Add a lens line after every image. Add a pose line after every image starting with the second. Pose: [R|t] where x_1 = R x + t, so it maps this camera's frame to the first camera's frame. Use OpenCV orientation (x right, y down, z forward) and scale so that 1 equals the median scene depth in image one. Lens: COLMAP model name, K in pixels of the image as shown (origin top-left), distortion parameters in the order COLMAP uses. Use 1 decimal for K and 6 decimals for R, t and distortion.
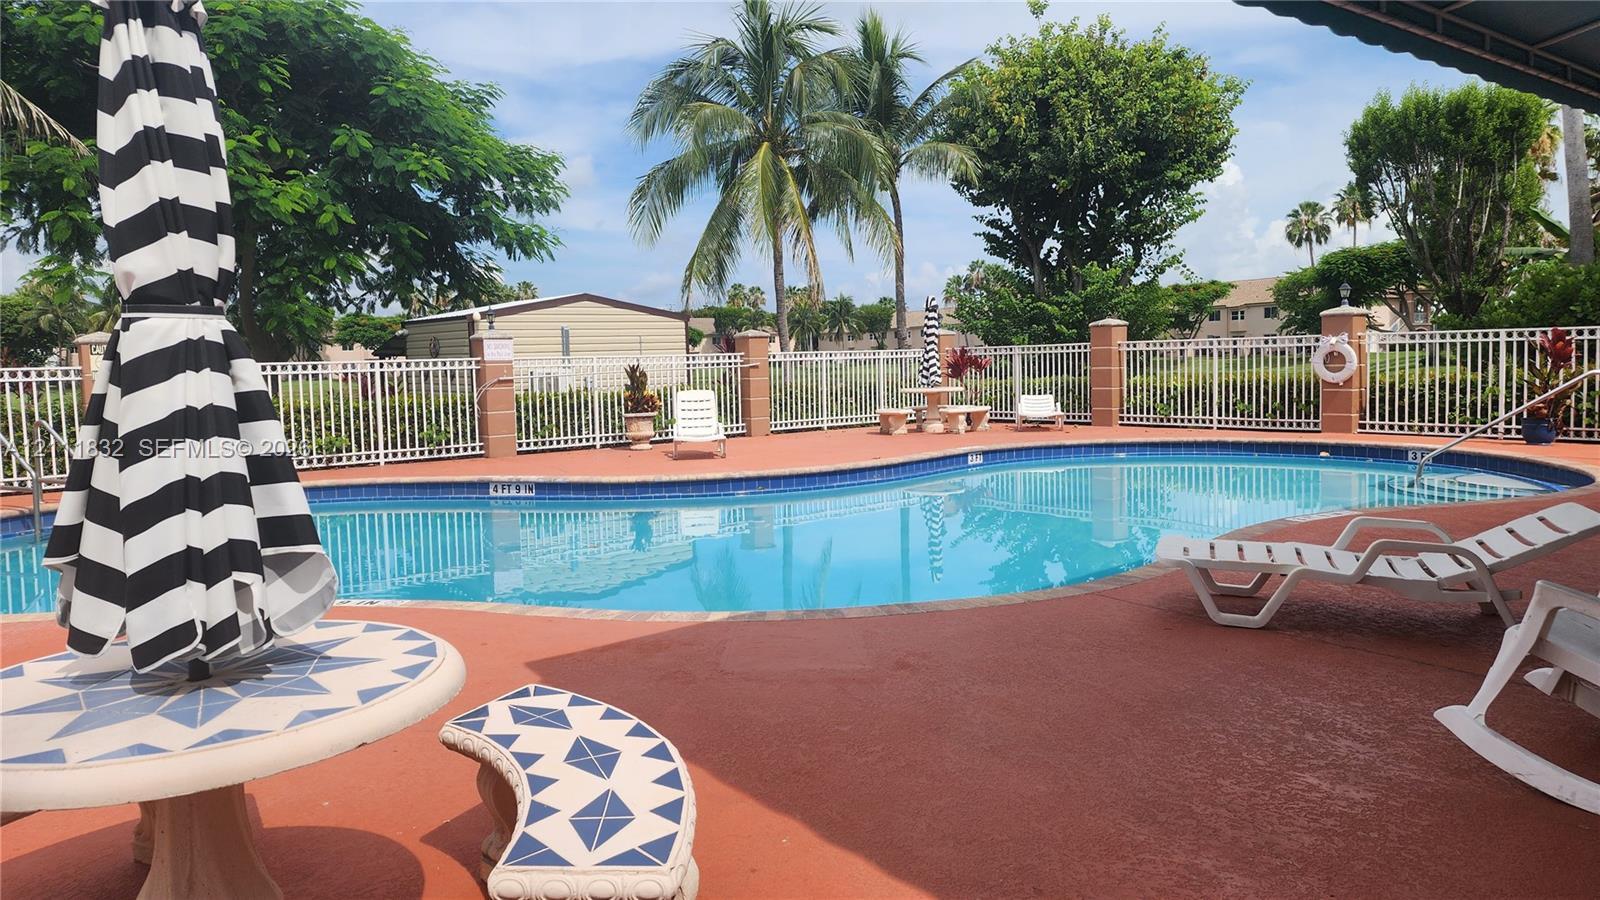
lens RADIAL K [[1085.4, 0, 784.5], [0, 1085.4, 437.7], [0, 0, 1]] dist [0.058992, -0.049958]
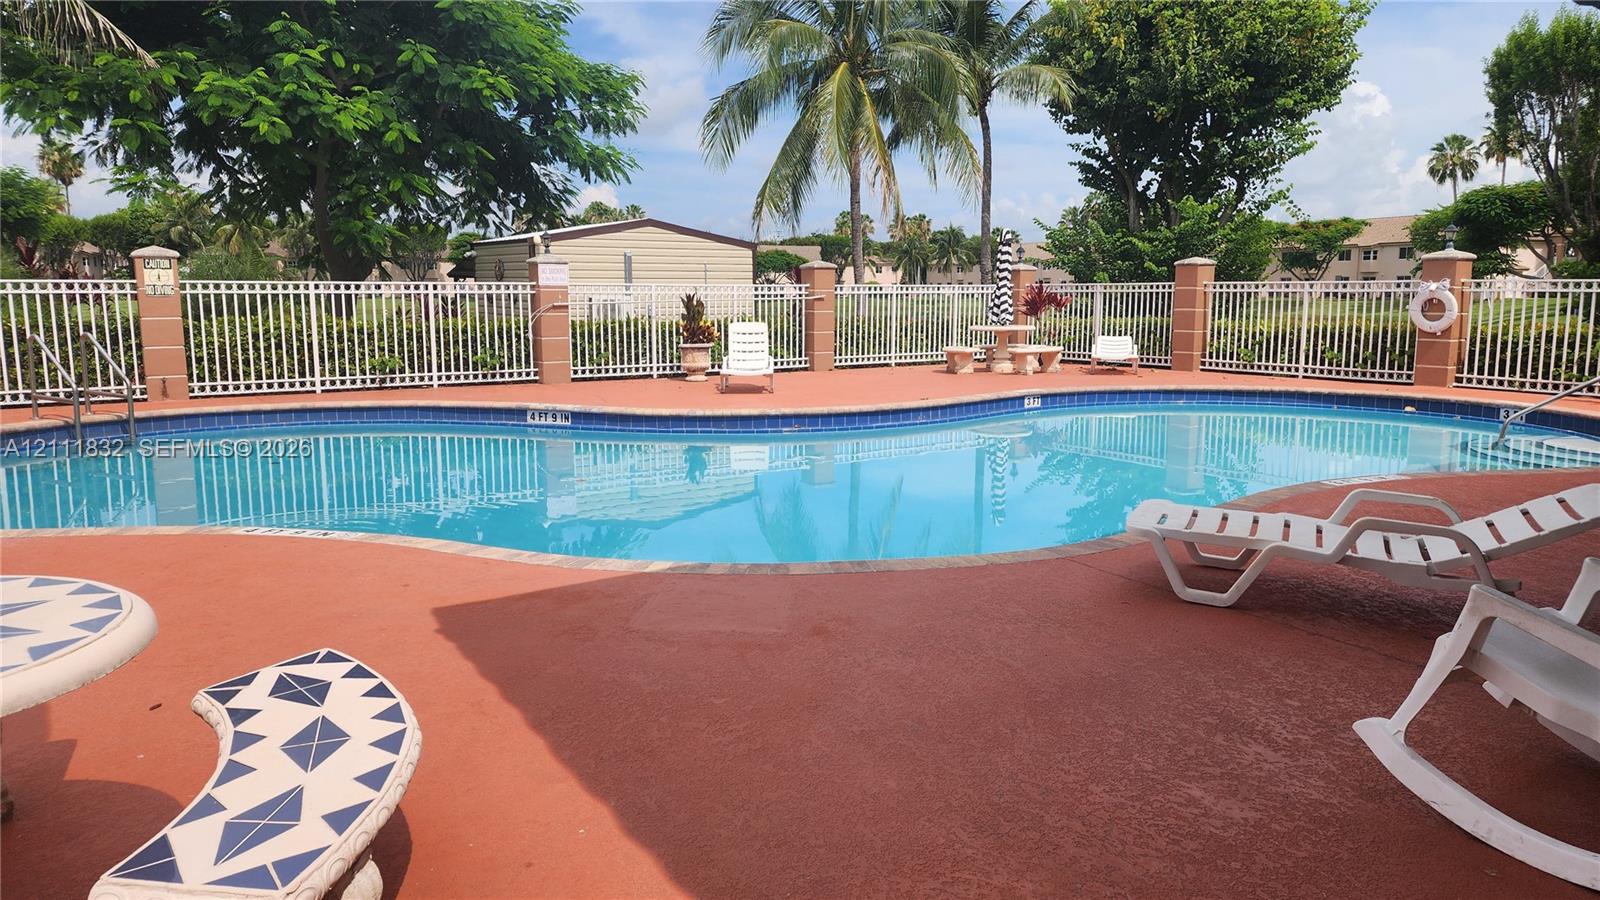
lens RADIAL K [[1085.4, 0, 808.1], [0, 1085.4, 447.7], [0, 0, 1]] dist [0.058992, -0.049958]
pose [[0.996547, 0.037513, -0.074075, 0.039609], [-0.032007, 0.996731, 0.074175, -0.004254], [0.076615, -0.071548, 0.994490, 0.019815]]
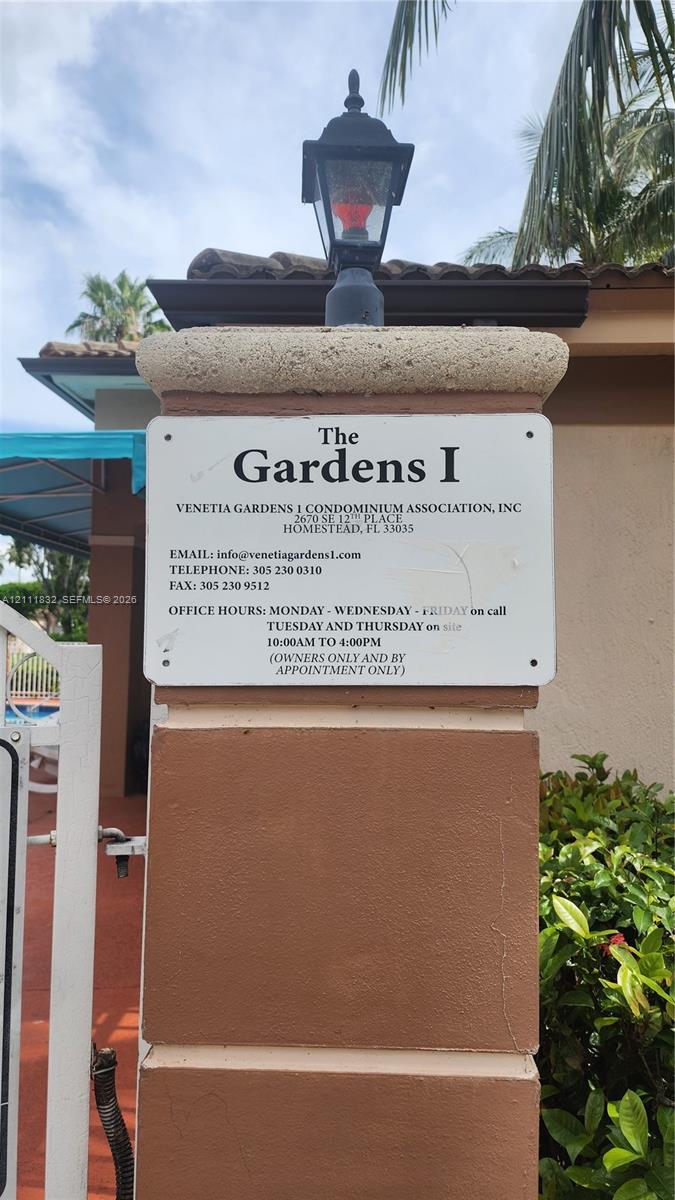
lens RADIAL K [[814.1, 0, 335.4], [0, 814.1, 598.3], [0, 0, 1]] dist [0.058992, -0.049958]
pose [[0.663822, 0.086911, 0.742824, -0.093729], [0.017393, 0.991162, -0.131509, 0.015689], [-0.747688, 0.100219, 0.656444, -0.225442]]
